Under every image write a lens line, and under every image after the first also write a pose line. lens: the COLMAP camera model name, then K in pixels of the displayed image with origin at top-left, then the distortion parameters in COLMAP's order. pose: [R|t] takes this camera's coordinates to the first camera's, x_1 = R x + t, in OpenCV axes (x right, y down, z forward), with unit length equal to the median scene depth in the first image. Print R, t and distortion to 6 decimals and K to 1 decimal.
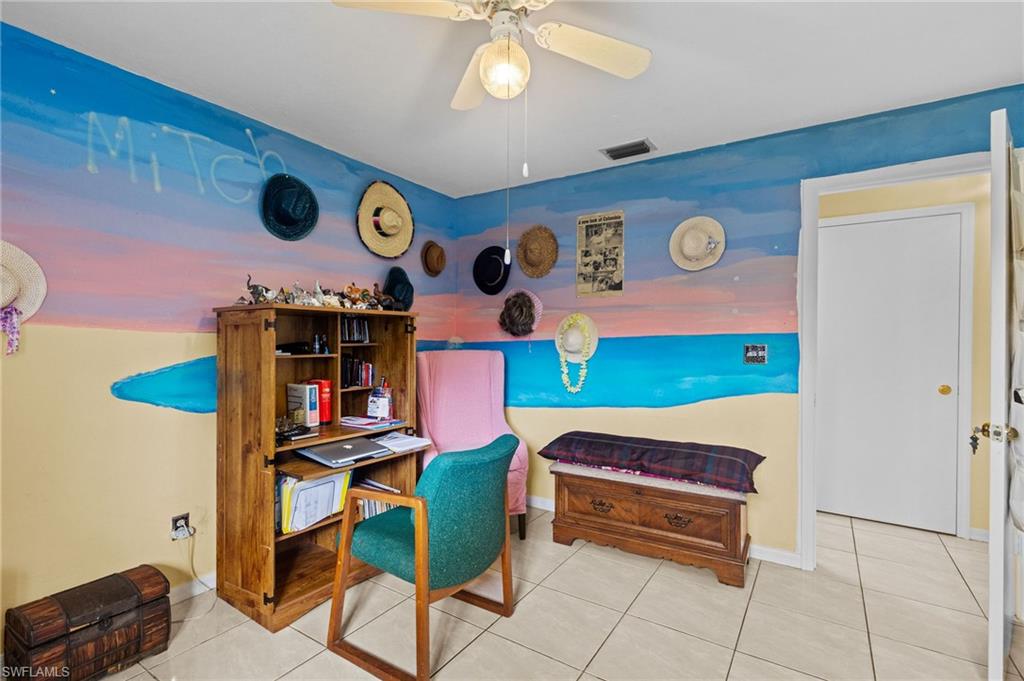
lens RADIAL K [[473.4, 0, 510.8], [0, 473.4, 342.5], [0, 0, 1]] dist [0.011345, -0.004534]
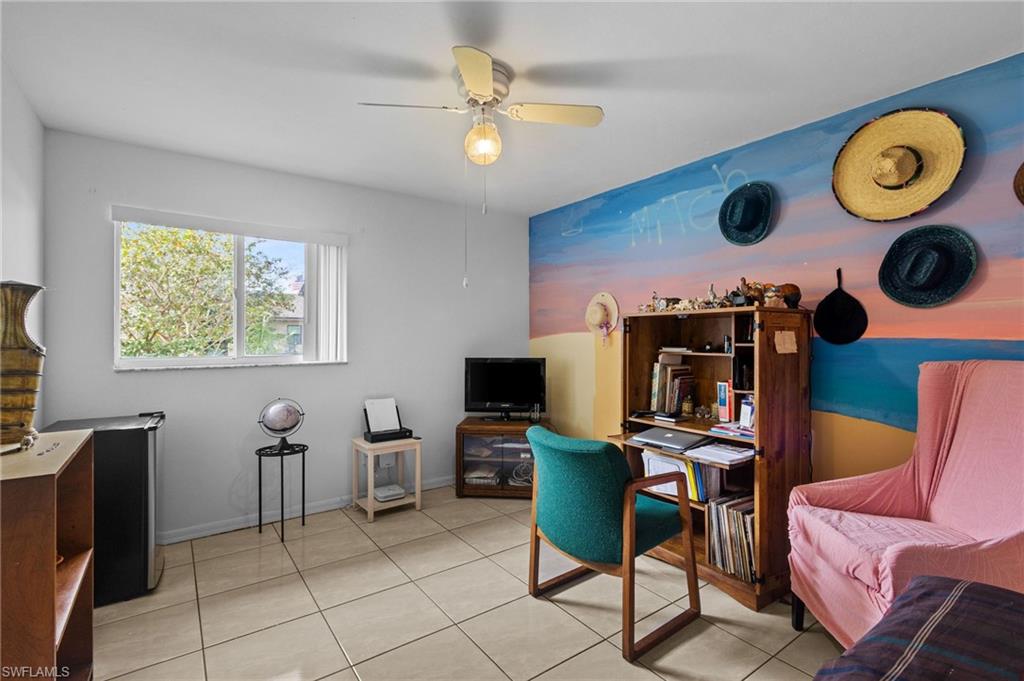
lens RADIAL K [[473.4, 0, 512.0], [0, 473.4, 338.1], [0, 0, 1]] dist [0.011345, -0.004534]
pose [[-0.352463, 0.000839, -0.935825, 0.745119], [-0.003115, 0.999993, 0.002069, -0.009917], [0.935821, 0.003645, -0.352458, 0.934685]]
